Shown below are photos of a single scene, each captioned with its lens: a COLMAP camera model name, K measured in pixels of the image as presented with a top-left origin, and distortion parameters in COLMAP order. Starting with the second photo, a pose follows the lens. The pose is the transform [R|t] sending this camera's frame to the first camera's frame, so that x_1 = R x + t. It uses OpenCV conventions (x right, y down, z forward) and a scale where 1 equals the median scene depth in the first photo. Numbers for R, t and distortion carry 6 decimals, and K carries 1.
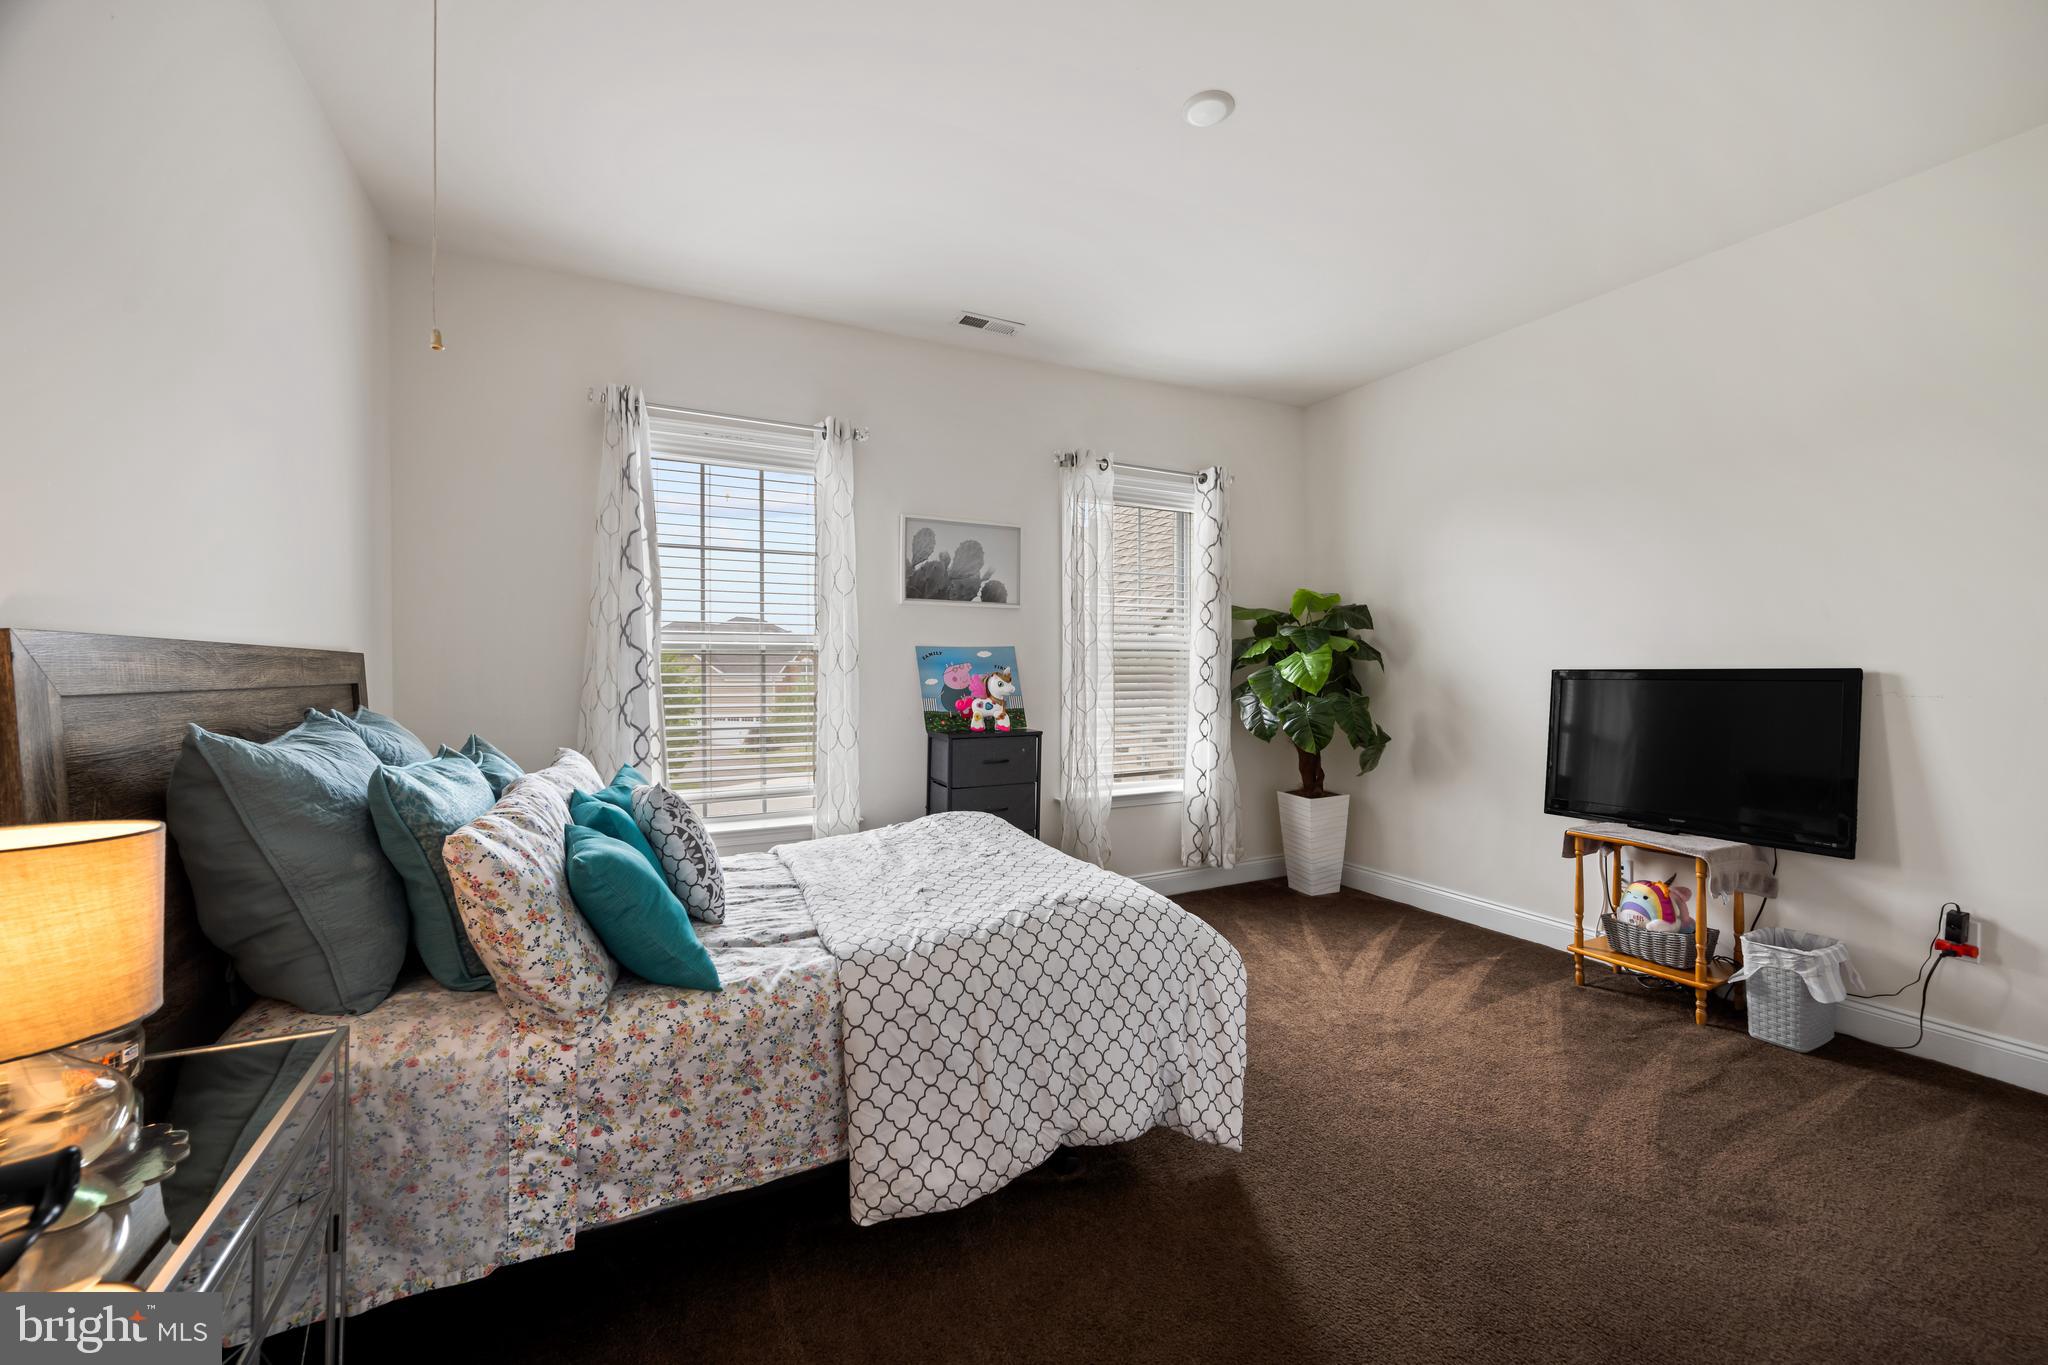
lens RADIAL K [[805.1, 0, 1022.4], [0, 805.1, 679.5], [0, 0, 1]] dist [-0.000804, -0.000145]
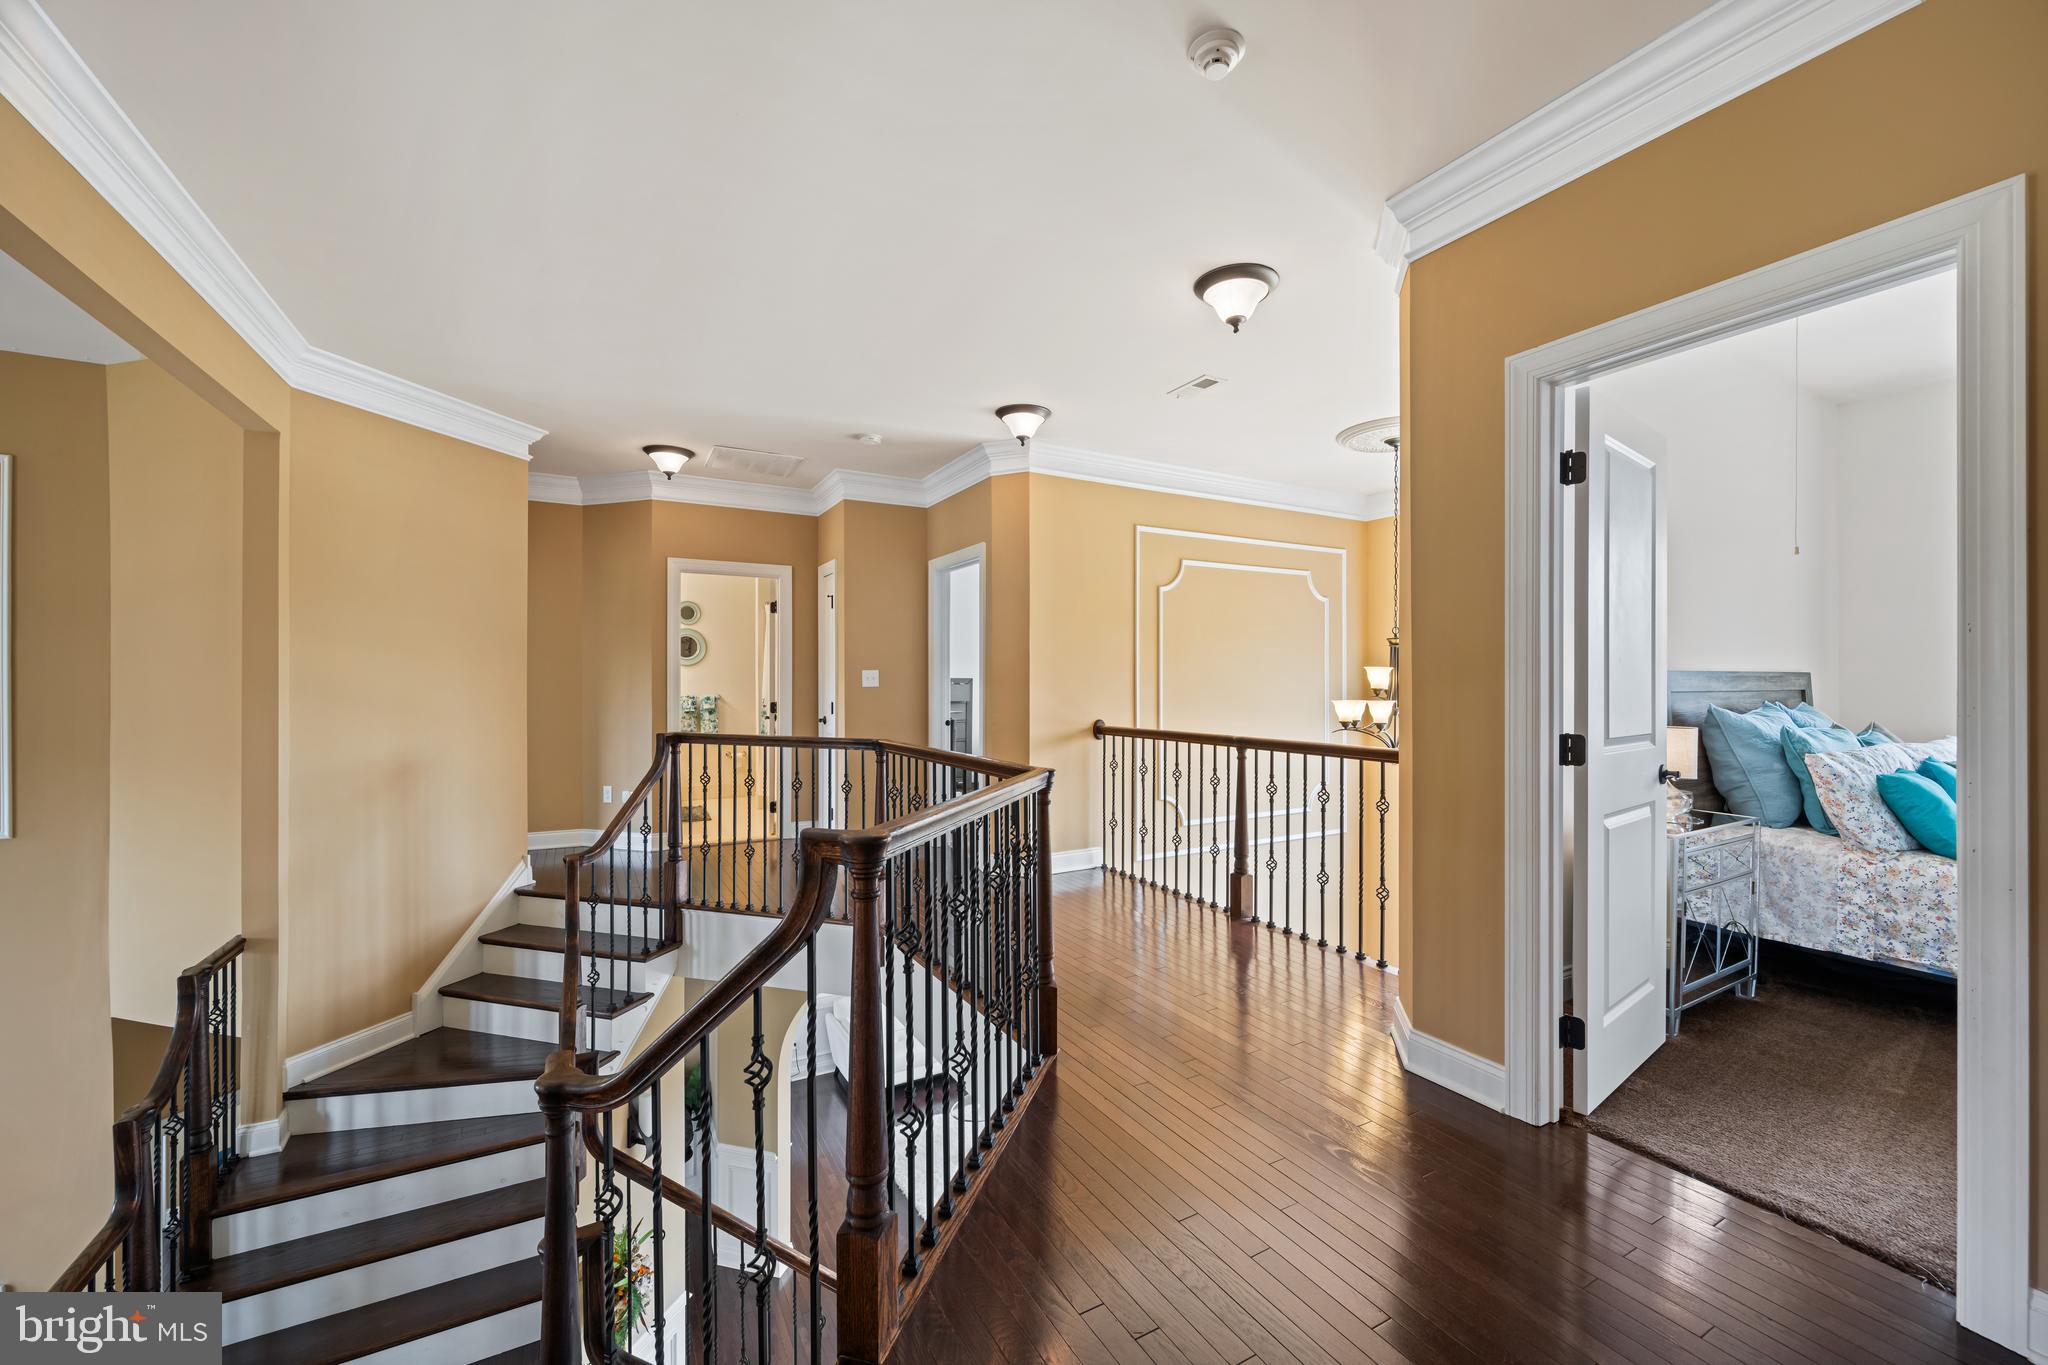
lens RADIAL K [[805.1, 0, 1027.2], [0, 805.1, 683.7], [0, 0, 1]] dist [-0.000804, -0.000145]
pose [[0.039235, 0.000935, -0.999230, 1.440247], [-0.005827, 0.999983, 0.000707, 0.001474], [0.999213, 0.005795, 0.039239, -1.275962]]
